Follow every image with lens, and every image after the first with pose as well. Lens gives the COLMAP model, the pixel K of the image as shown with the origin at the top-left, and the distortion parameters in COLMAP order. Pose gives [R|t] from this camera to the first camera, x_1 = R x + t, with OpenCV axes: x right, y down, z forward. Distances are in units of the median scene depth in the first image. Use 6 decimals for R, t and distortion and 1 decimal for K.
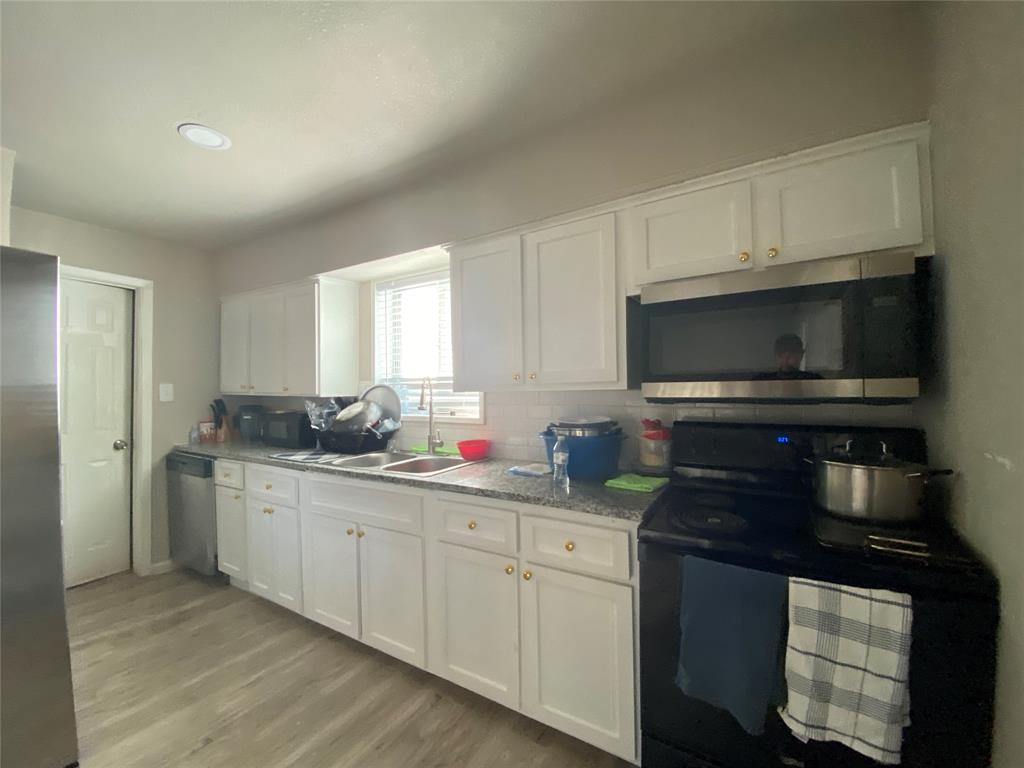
lens RADIAL K [[414.7, 0, 512.0], [0, 414.7, 384.0], [0, 0, 1]] dist [0.010651, -0.017188]
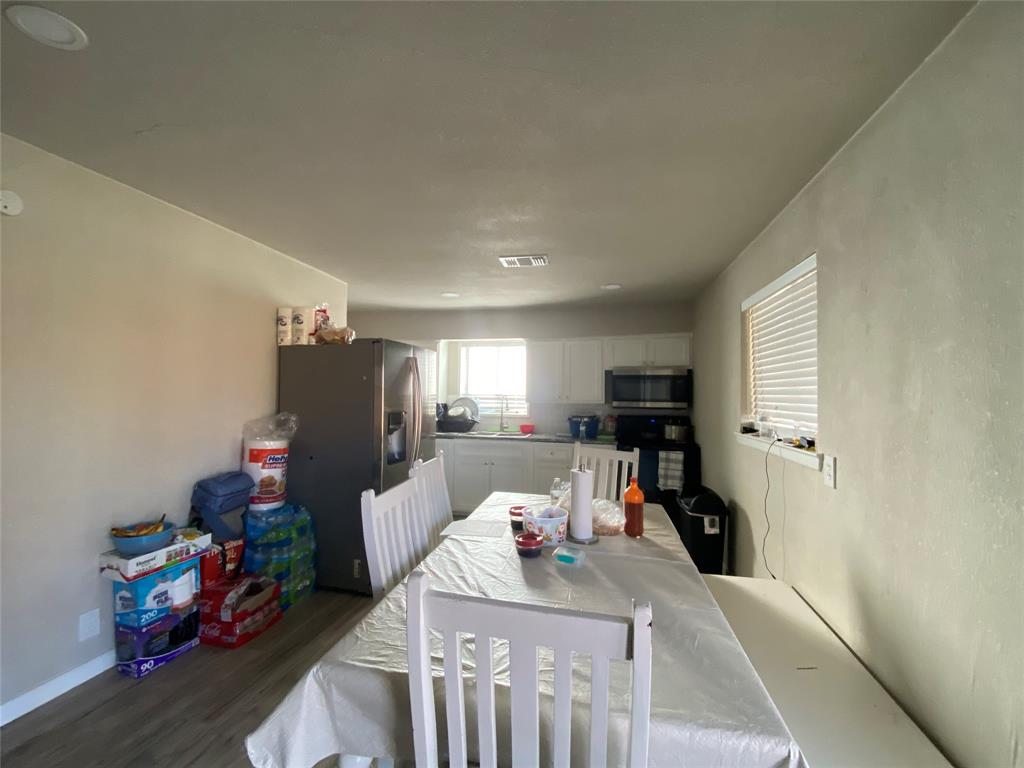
lens RADIAL K [[414.7, 0, 512.0], [0, 414.7, 384.0], [0, 0, 1]] dist [0.010651, -0.017188]
pose [[0.944973, 0.037320, 0.325012, -1.592863], [-0.029978, 0.999170, -0.027568, -0.028181], [-0.325771, 0.016308, 0.945308, -1.864866]]
